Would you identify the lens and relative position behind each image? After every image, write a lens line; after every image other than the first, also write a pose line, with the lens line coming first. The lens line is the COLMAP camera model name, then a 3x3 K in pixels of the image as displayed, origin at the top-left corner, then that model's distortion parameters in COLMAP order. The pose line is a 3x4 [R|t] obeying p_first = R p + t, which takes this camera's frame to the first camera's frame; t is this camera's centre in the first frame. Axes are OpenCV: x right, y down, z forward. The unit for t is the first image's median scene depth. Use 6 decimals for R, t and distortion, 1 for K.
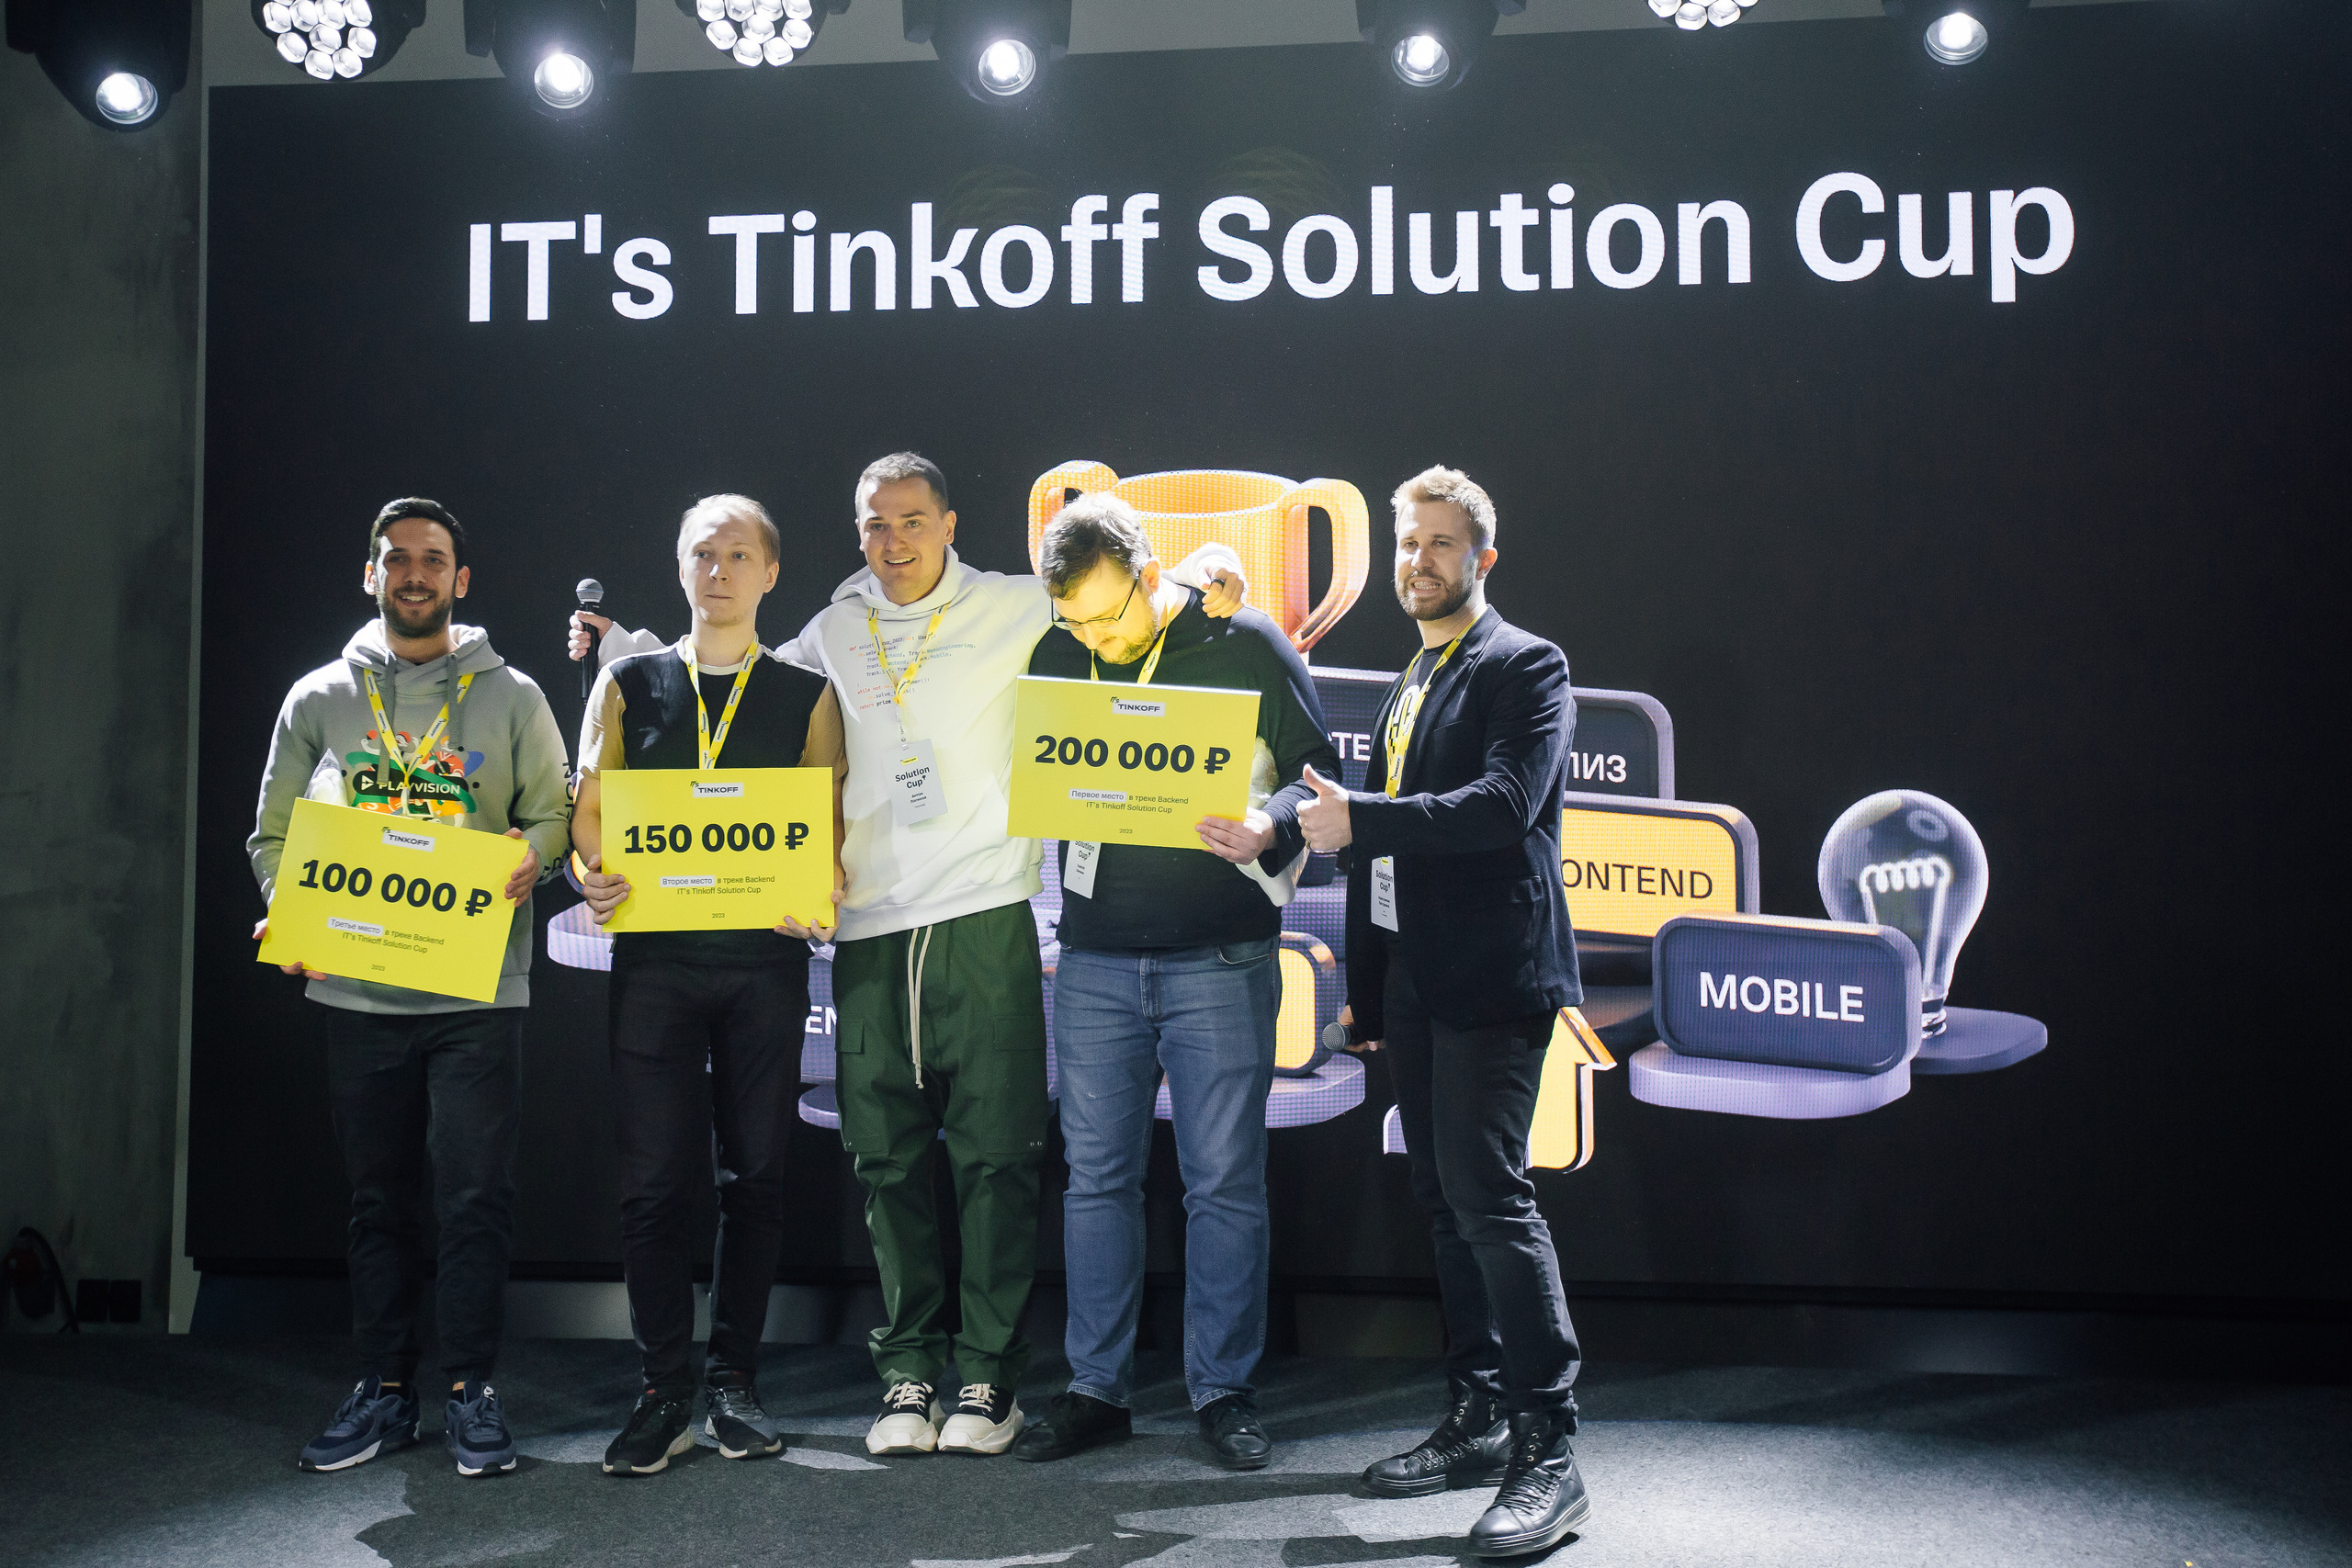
lens RADIAL K [[2357.0, 0, 1169.2], [0, 2357.0, 763.0], [0, 0, 1]] dist [0.034743, 0.000000]
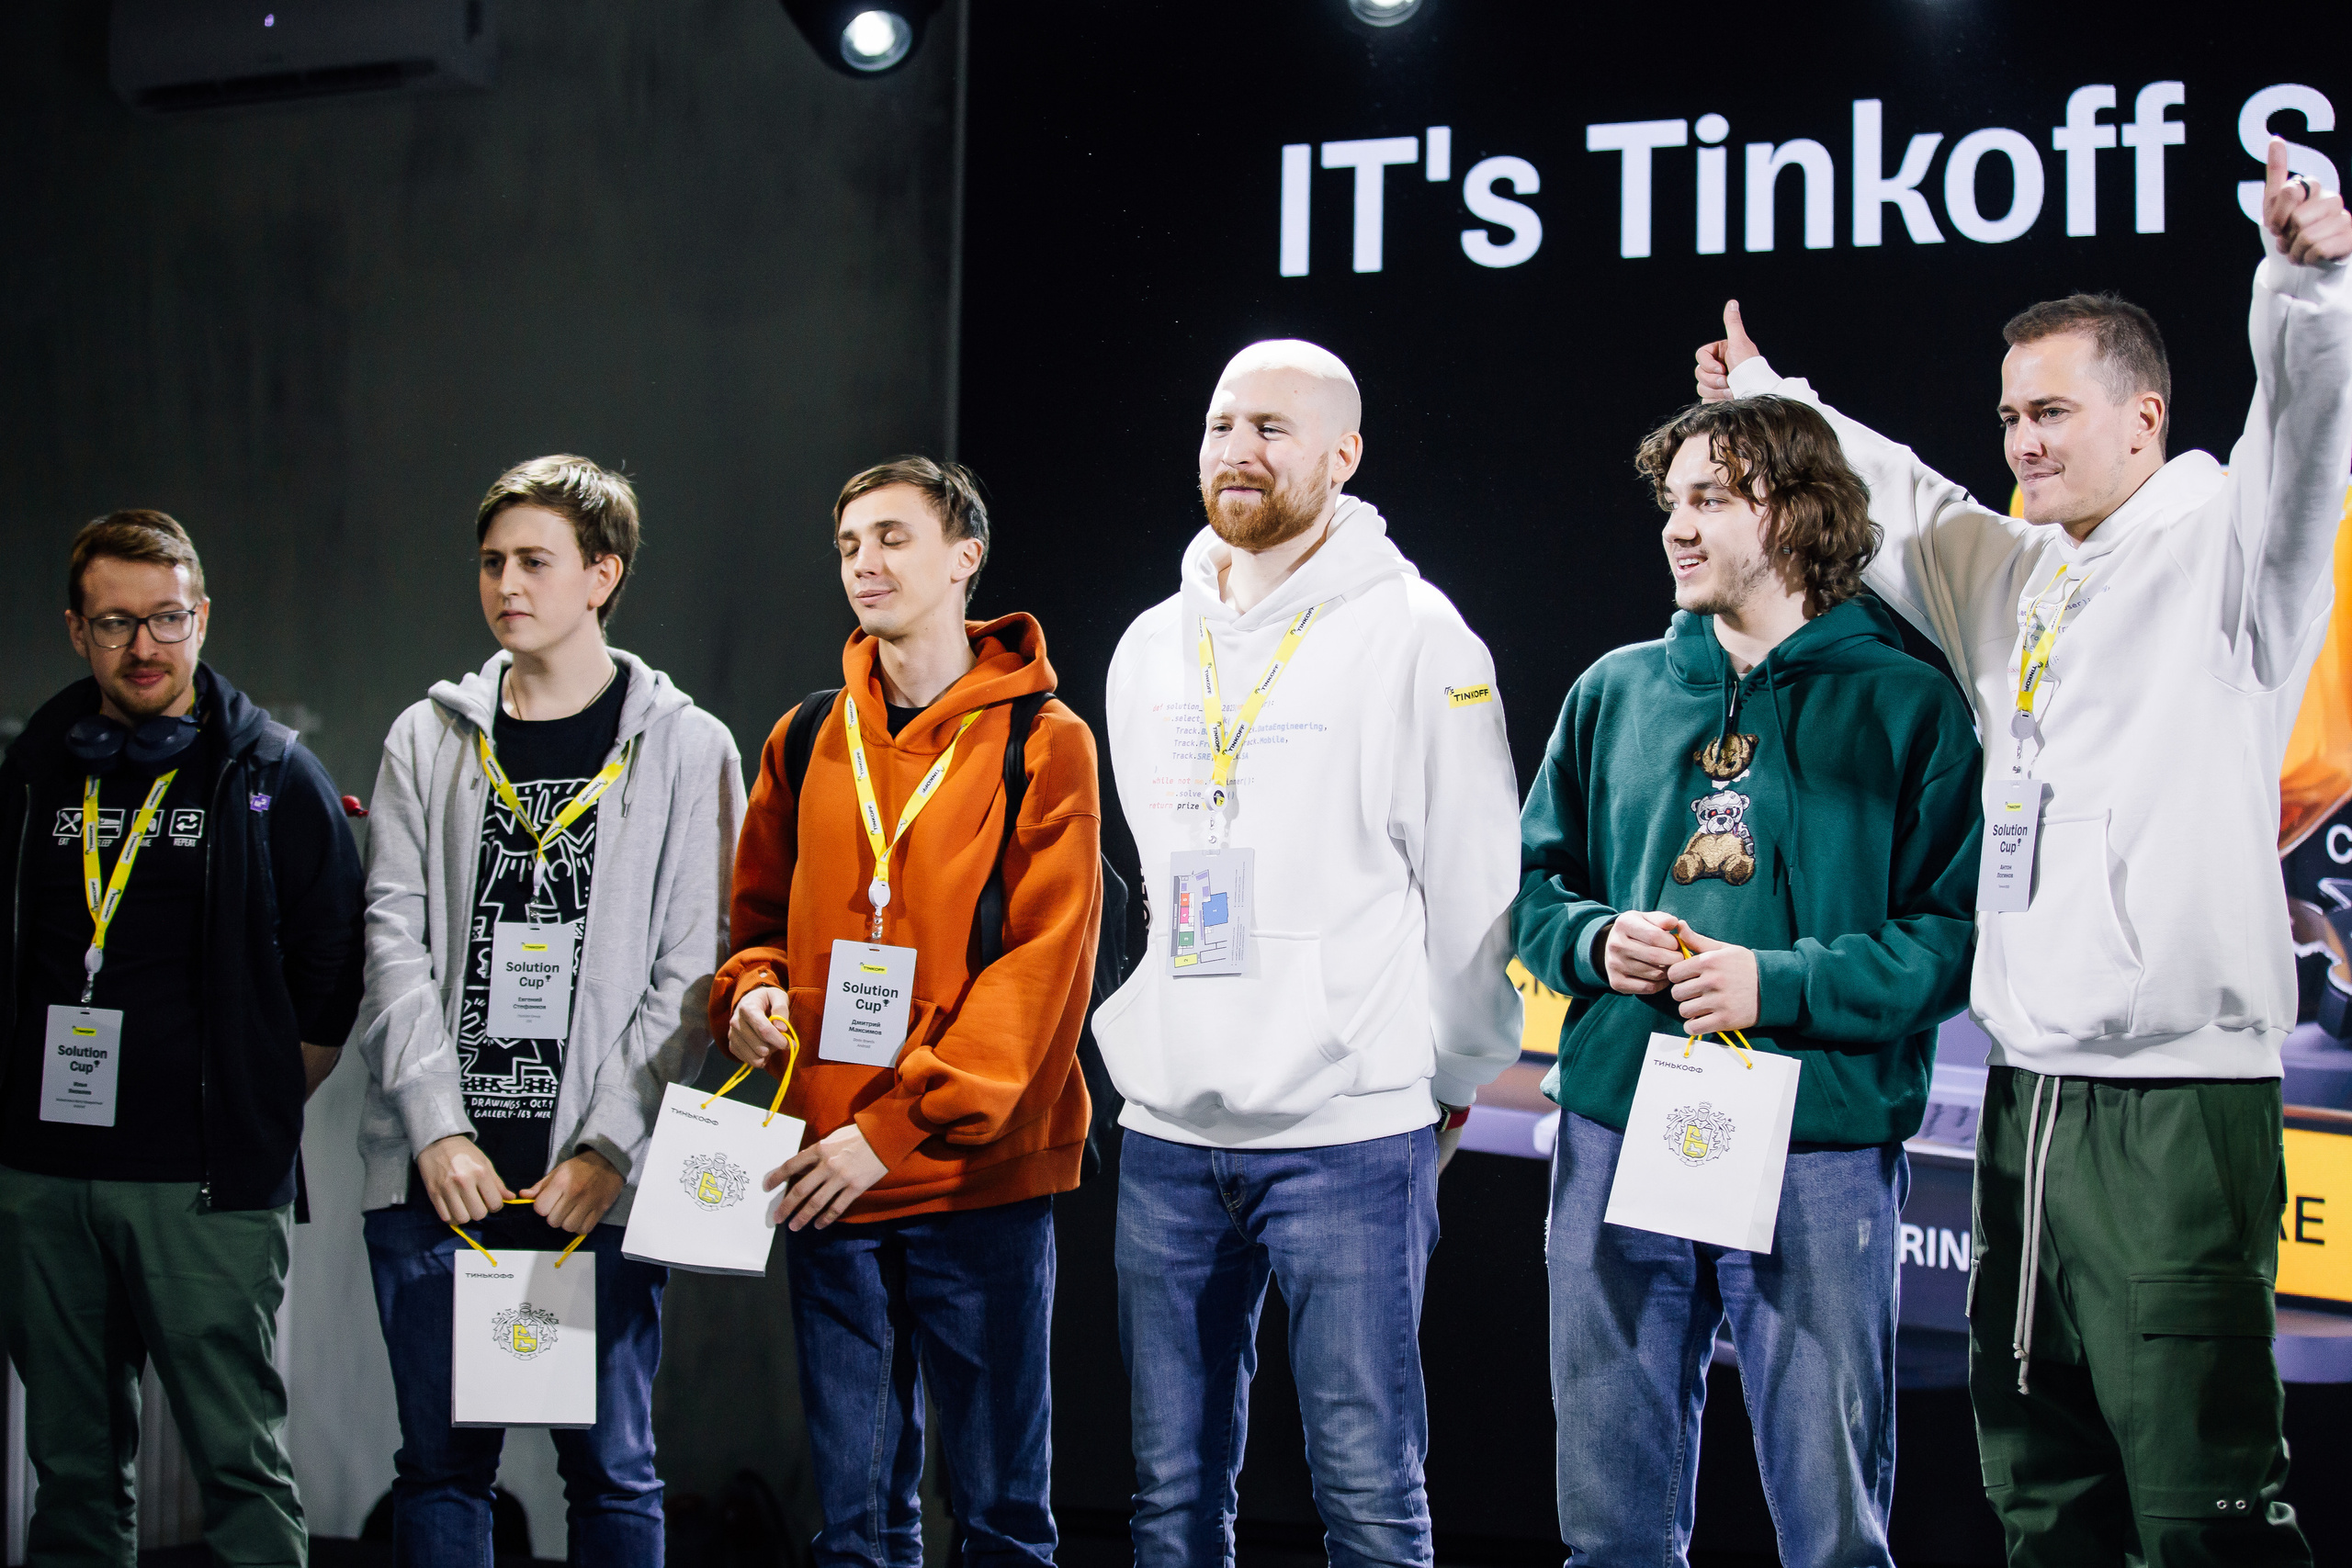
lens RADIAL K [[4736.1, 0, 1131.3], [0, 4736.1, 674.1], [0, 0, 1]] dist [-0.292964, 0.000000]
pose [[0.939037, -0.002951, -0.343804, 0.179634], [-0.001361, 0.999923, -0.012300, -0.042727], [0.343814, 0.012018, 0.938961, -0.434997]]
